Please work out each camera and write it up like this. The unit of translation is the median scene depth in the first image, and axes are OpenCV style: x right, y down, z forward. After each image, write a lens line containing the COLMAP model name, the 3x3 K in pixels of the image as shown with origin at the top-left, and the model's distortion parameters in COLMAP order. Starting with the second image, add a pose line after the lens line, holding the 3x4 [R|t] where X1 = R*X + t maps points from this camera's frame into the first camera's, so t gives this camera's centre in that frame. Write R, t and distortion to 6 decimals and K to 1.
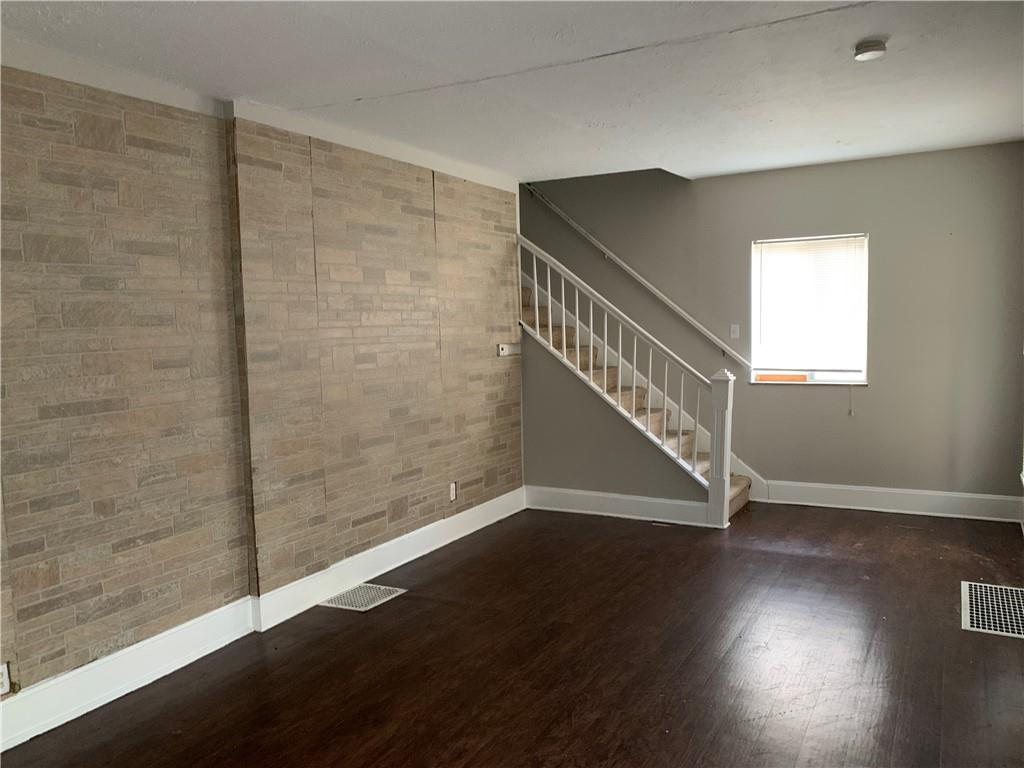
lens RADIAL K [[810.5, 0, 511.4], [0, 810.5, 386.9], [0, 0, 1]] dist [0.036406, -0.019982]
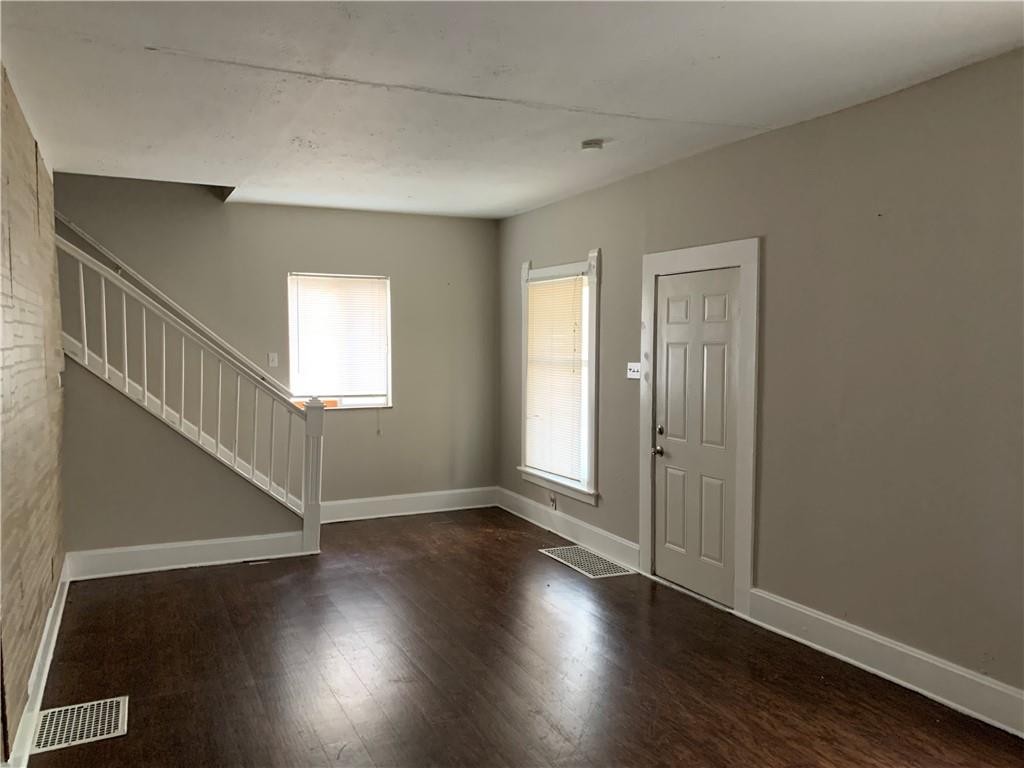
lens RADIAL K [[810.5, 0, 508.1], [0, 810.5, 382.7], [0, 0, 1]] dist [0.036406, -0.019982]
pose [[0.599229, -0.015758, 0.800423, -0.445480], [0.054814, 0.998268, -0.021383, -0.003537], [-0.798699, 0.056688, 0.599054, 0.212390]]
